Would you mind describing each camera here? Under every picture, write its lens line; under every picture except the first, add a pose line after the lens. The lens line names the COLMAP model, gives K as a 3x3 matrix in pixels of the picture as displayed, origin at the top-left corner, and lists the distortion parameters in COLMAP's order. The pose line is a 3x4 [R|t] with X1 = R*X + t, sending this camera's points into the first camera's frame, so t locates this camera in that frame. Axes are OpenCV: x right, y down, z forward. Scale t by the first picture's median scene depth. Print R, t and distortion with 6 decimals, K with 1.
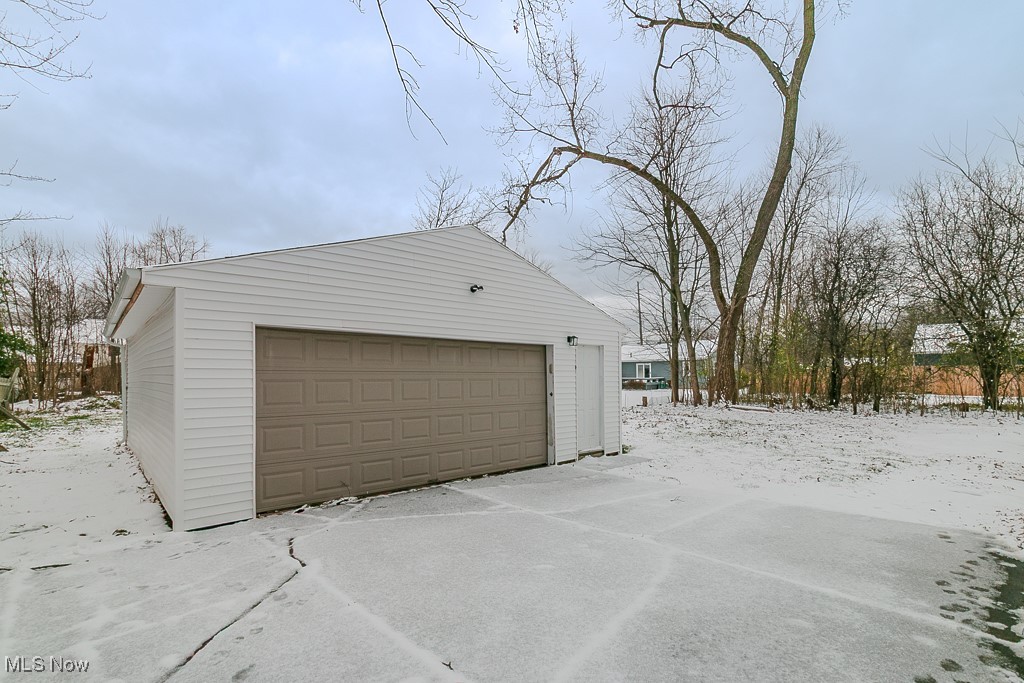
lens RADIAL K [[478.6, 0, 516.0], [0, 478.6, 368.4], [0, 0, 1]] dist [-0.000188, -0.000162]
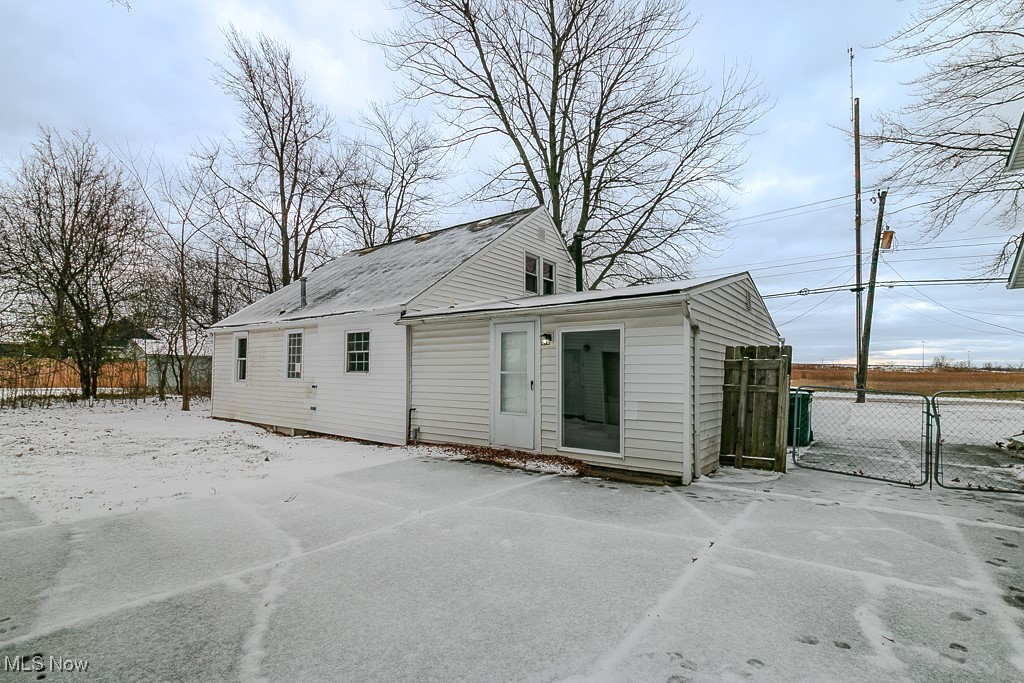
lens RADIAL K [[478.6, 0, 516.0], [0, 478.6, 368.4], [0, 0, 1]] dist [-0.000188, -0.000162]
pose [[-0.172571, 0.016689, 0.984856, -0.691478], [-0.028592, 0.999350, -0.021944, 0.046737], [-0.984582, -0.031946, -0.171981, 0.844928]]
